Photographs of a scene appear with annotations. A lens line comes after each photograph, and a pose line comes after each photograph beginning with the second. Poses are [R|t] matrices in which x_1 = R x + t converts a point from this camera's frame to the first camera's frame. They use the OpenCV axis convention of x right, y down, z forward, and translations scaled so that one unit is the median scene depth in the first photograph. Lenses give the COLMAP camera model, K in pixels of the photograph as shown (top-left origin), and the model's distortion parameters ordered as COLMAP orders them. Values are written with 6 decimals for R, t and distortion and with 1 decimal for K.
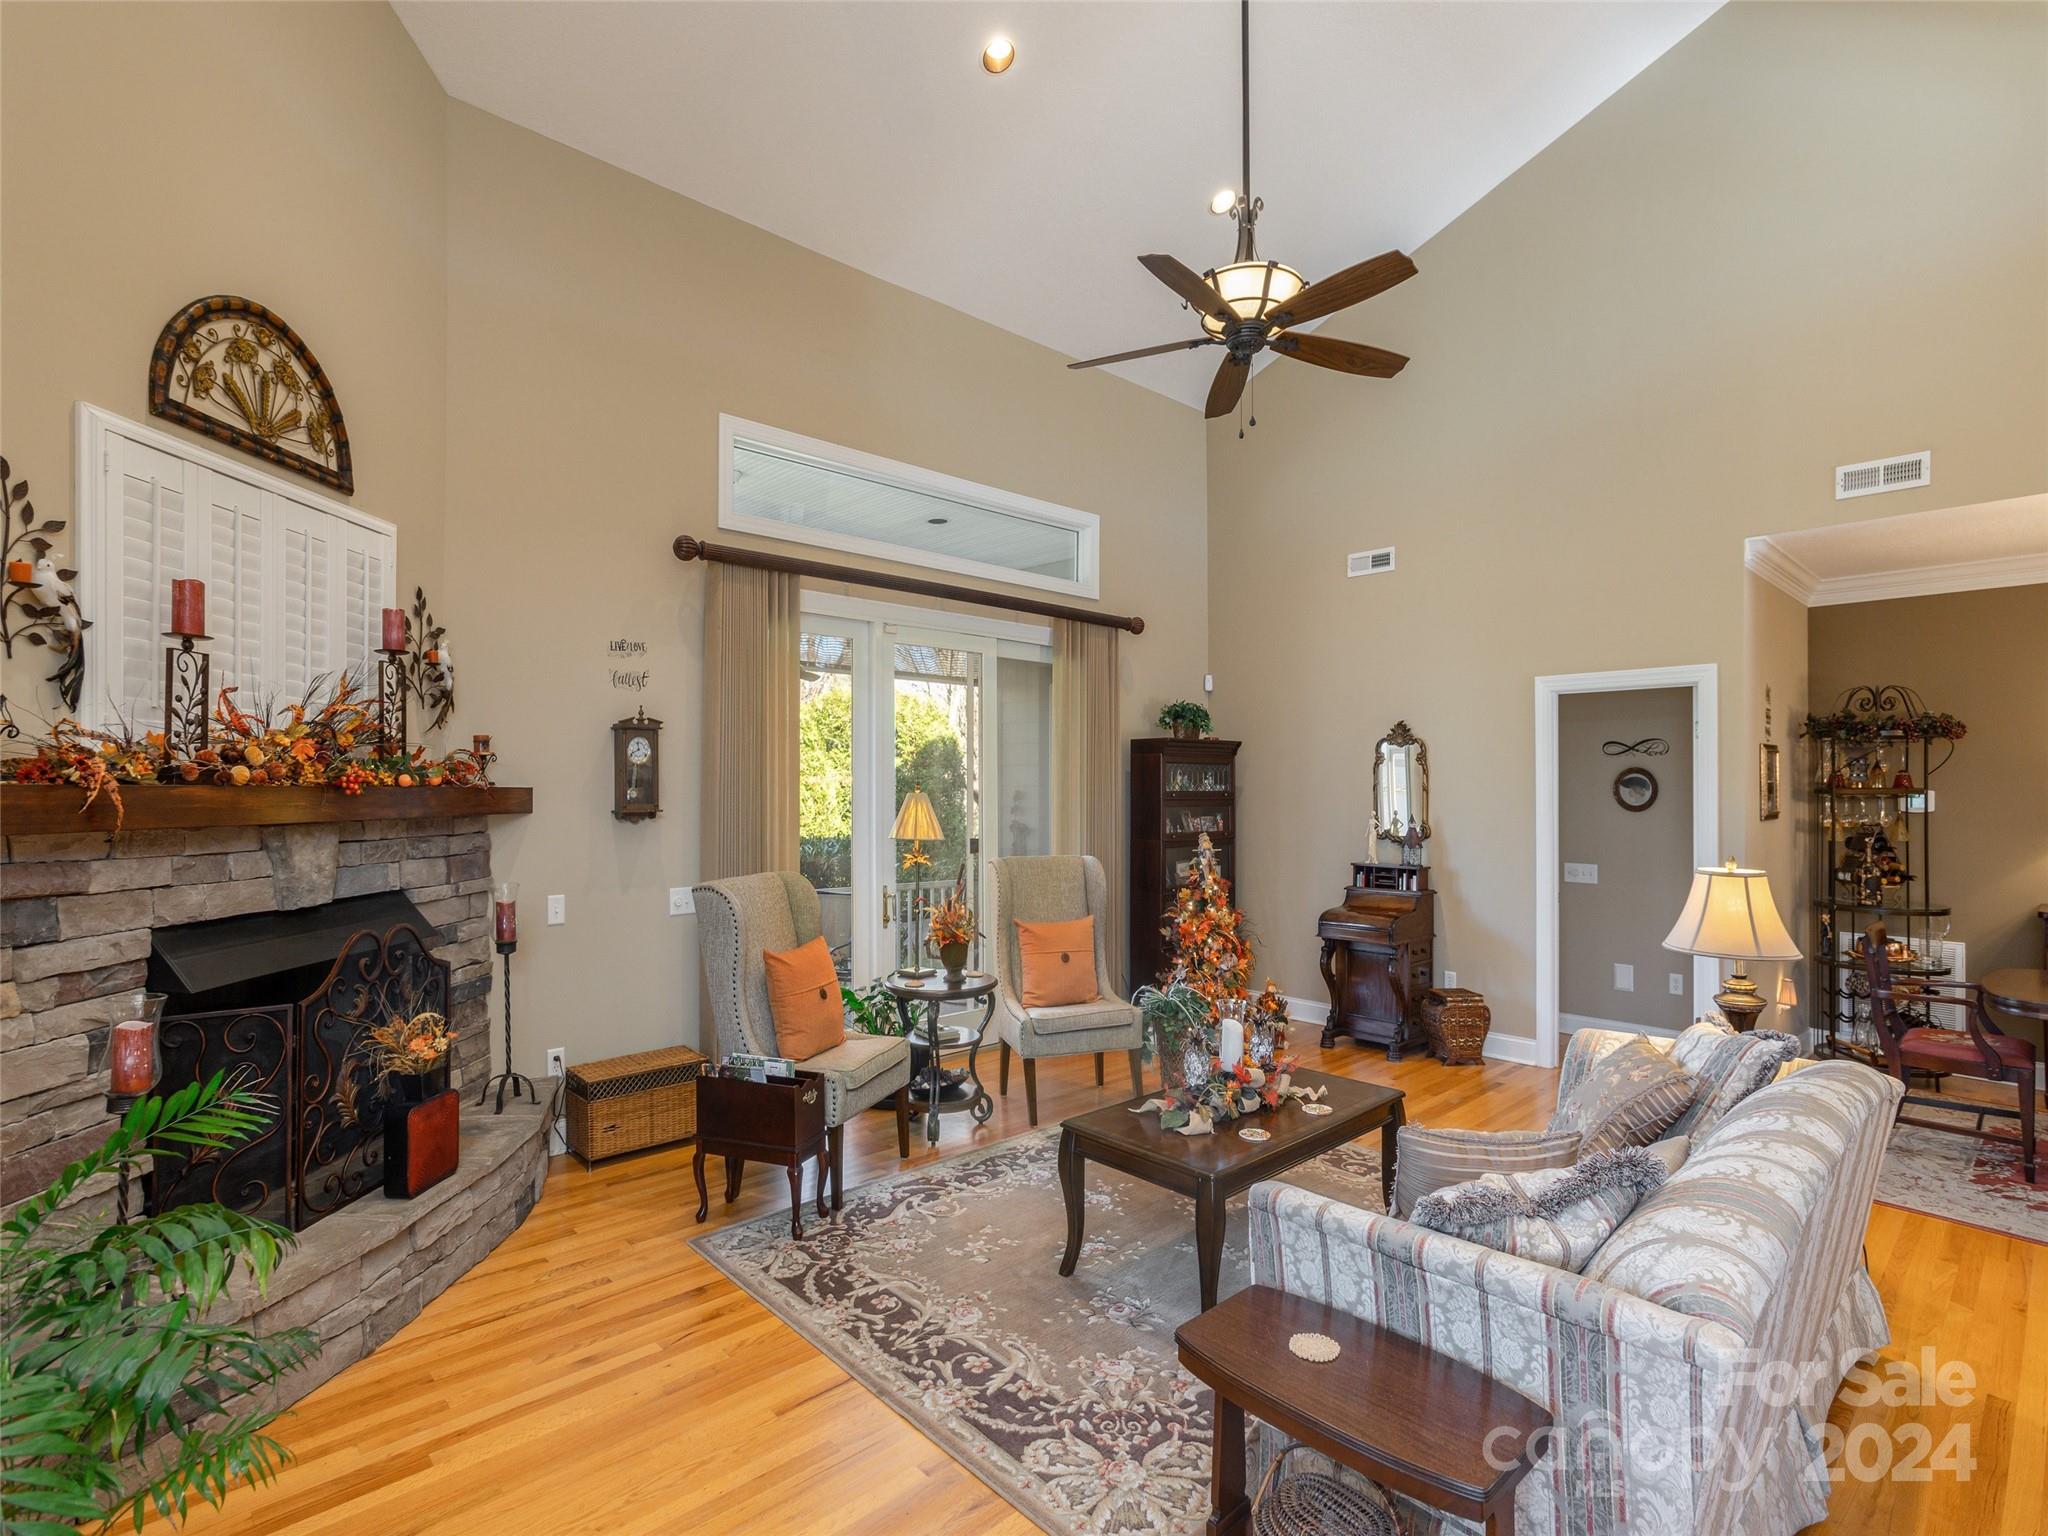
lens RADIAL K [[948.7, 0, 1083.4], [0, 948.7, 782.0], [0, 0, 1]] dist [-0.015059, 0.005493]
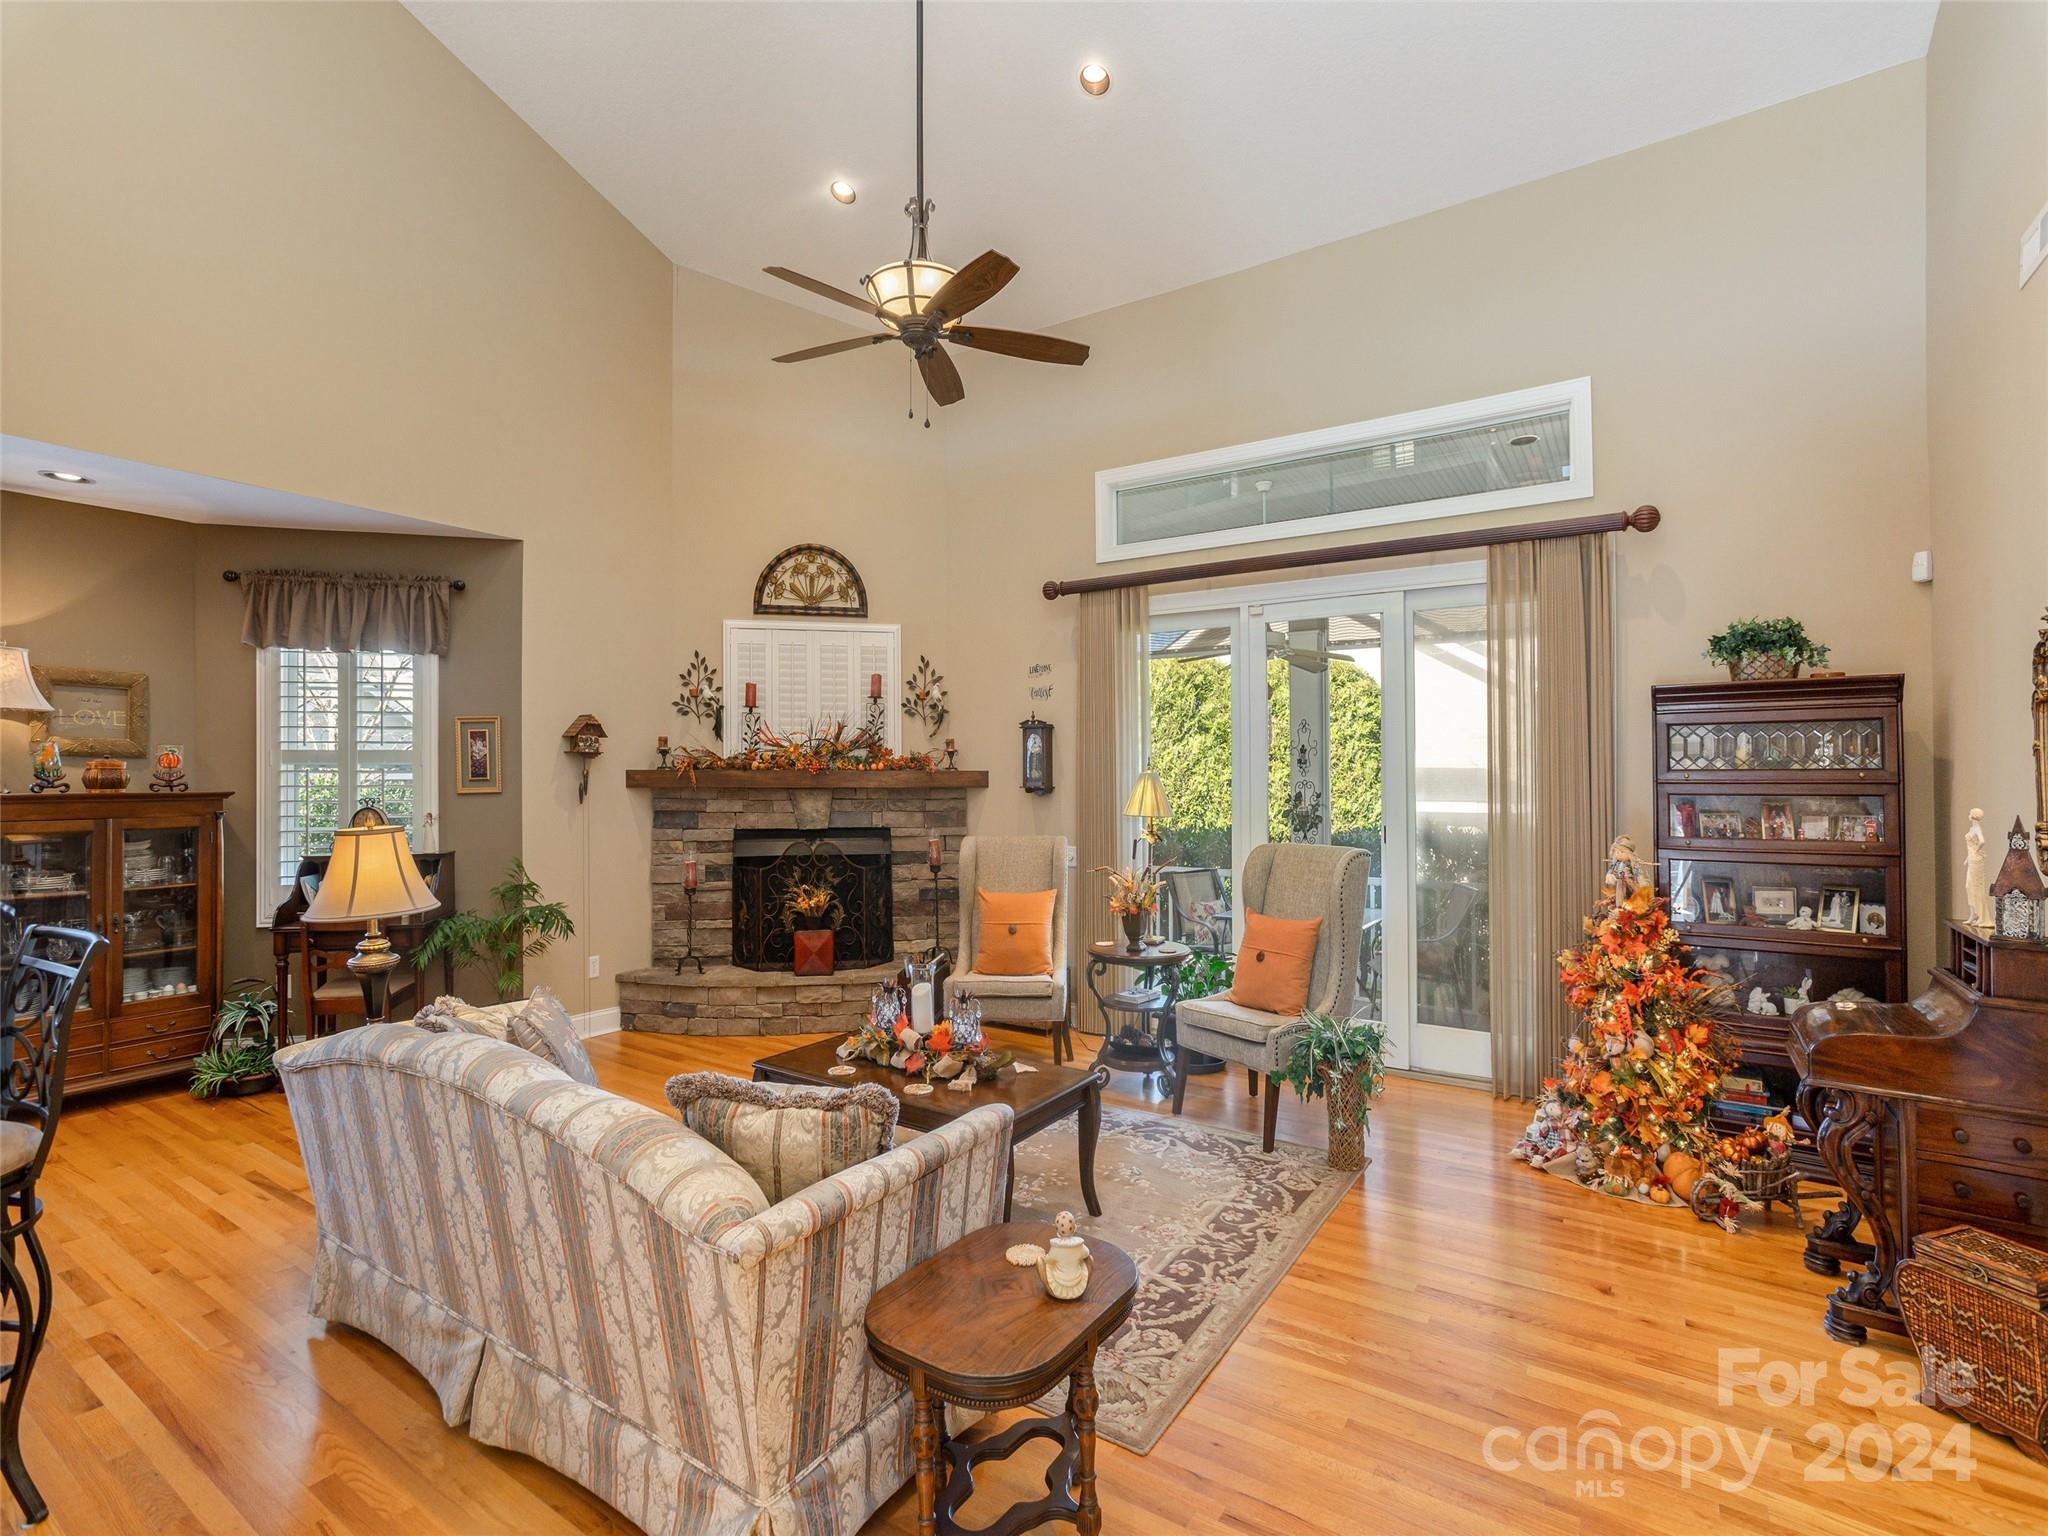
lens RADIAL K [[957.9, 0, 978.8], [0, 957.9, 772.0], [0, 0, 1]] dist [-0.034600, 0.015908]
pose [[0.214881, -0.006888, -0.976616, 0.974875], [0.009858, 0.999939, -0.004883, 0.016607], [0.976590, -0.008578, 0.214936, 0.671533]]
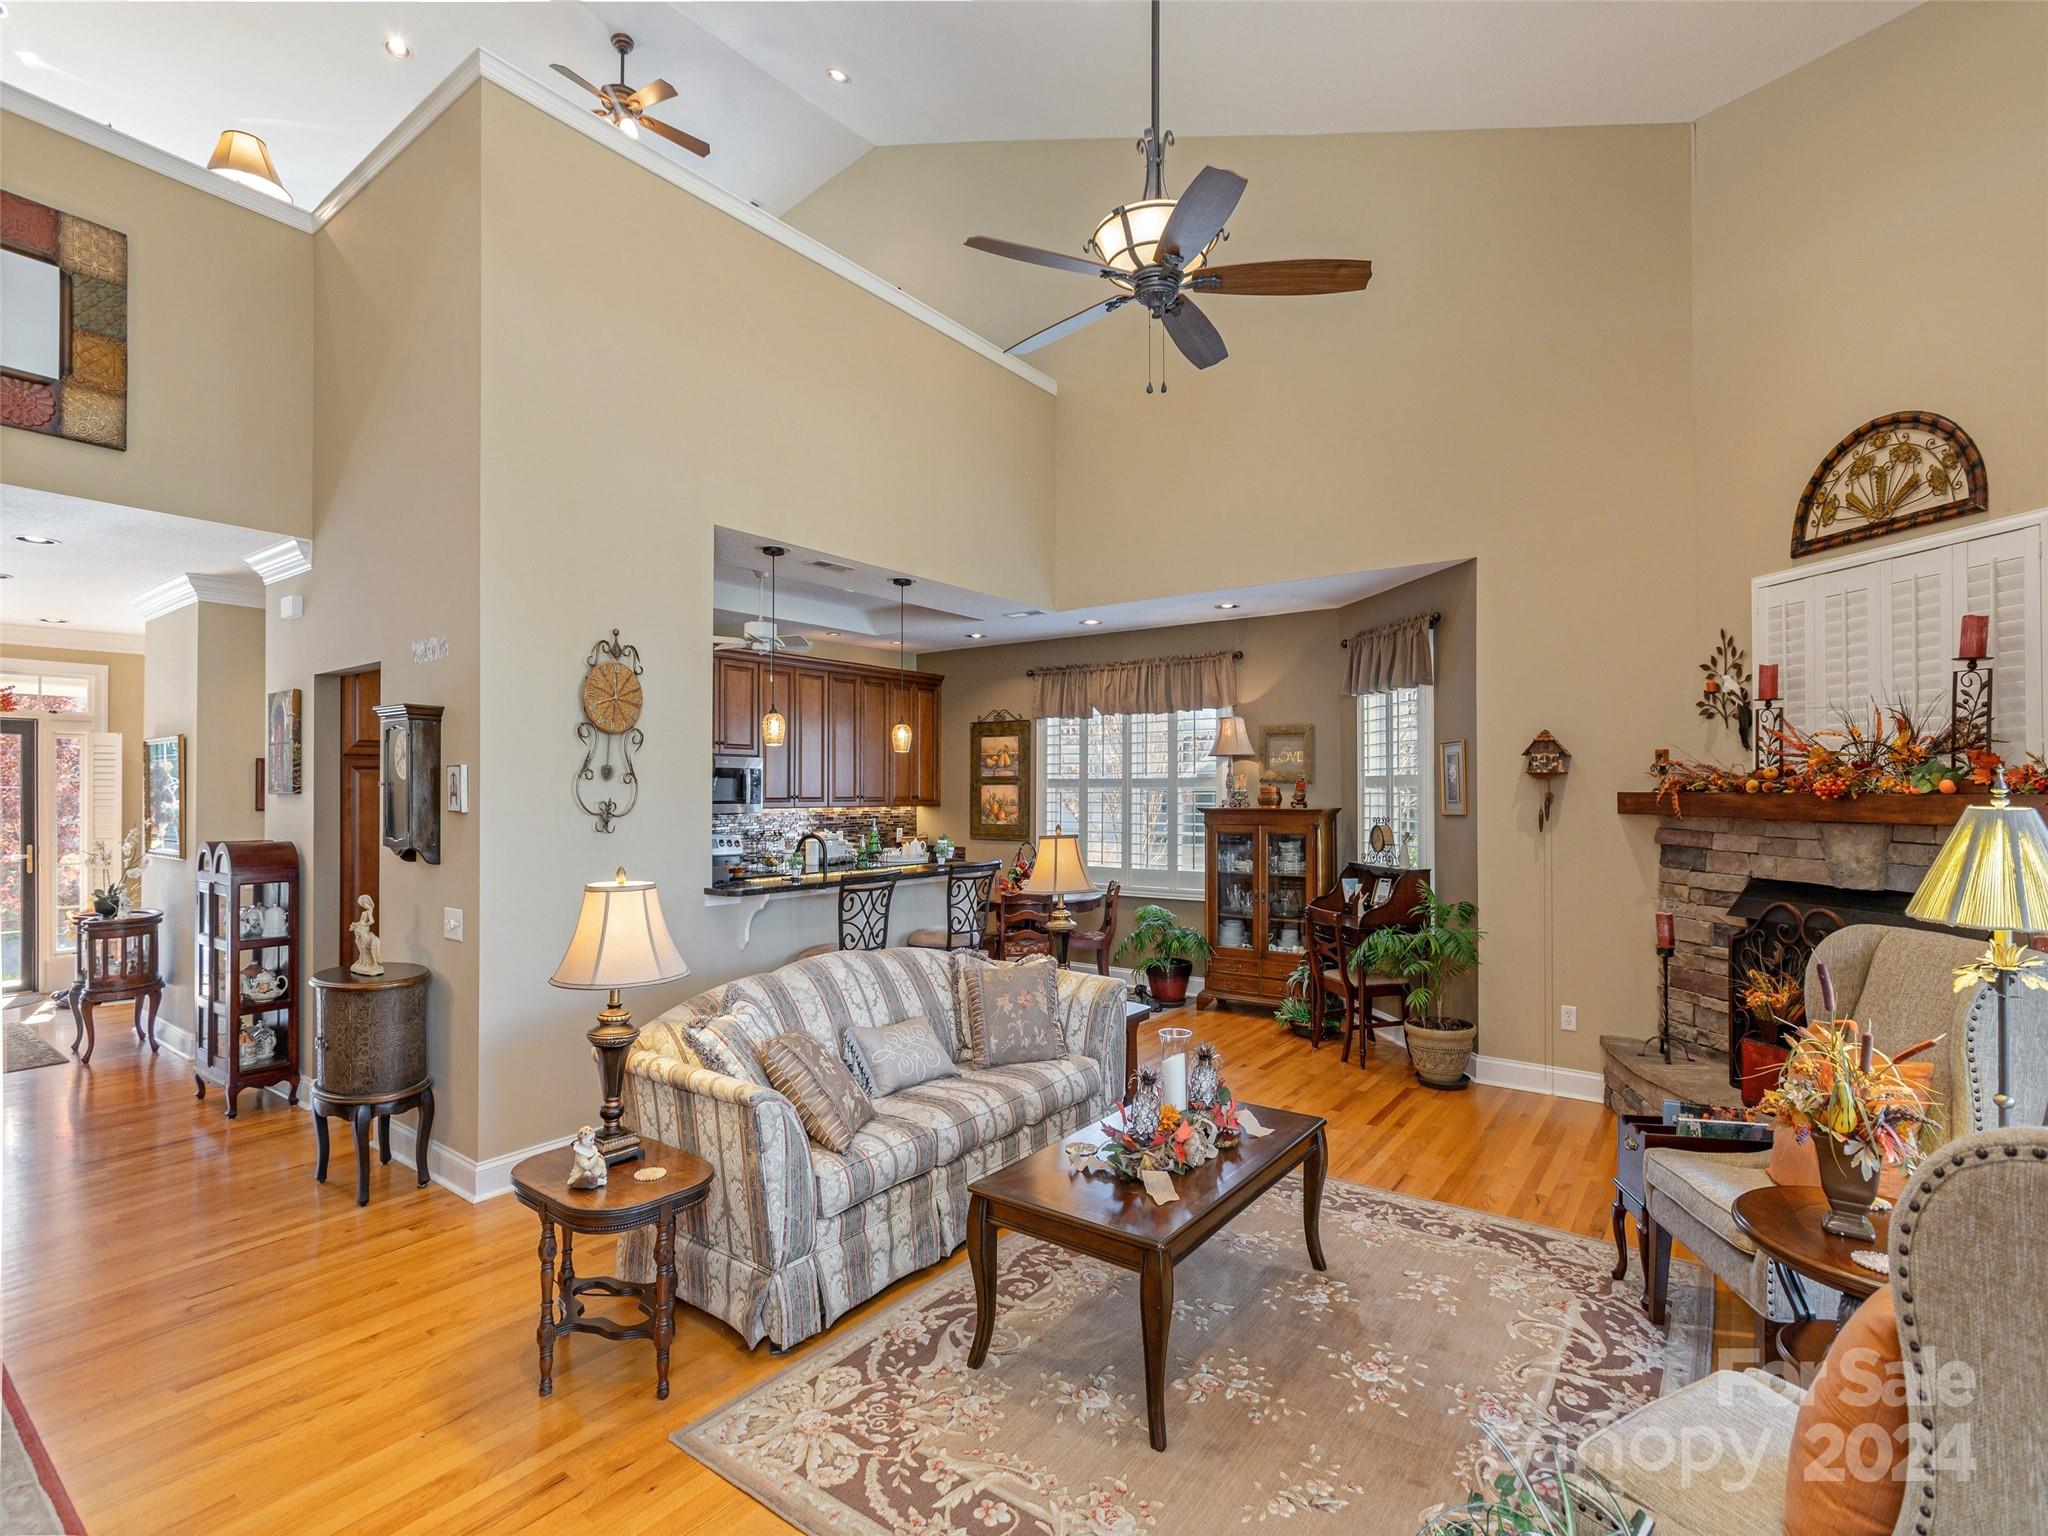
lens RADIAL K [[987.0, 0, 1089.4], [0, 987.0, 774.1], [0, 0, 1]] dist [0.000086, 0.000097]
pose [[-0.976142, 0.000113, -0.217133, 0.350027], [0.004826, 0.999764, -0.021179, 0.001337], [0.217079, -0.021721, -0.975912, 1.540487]]
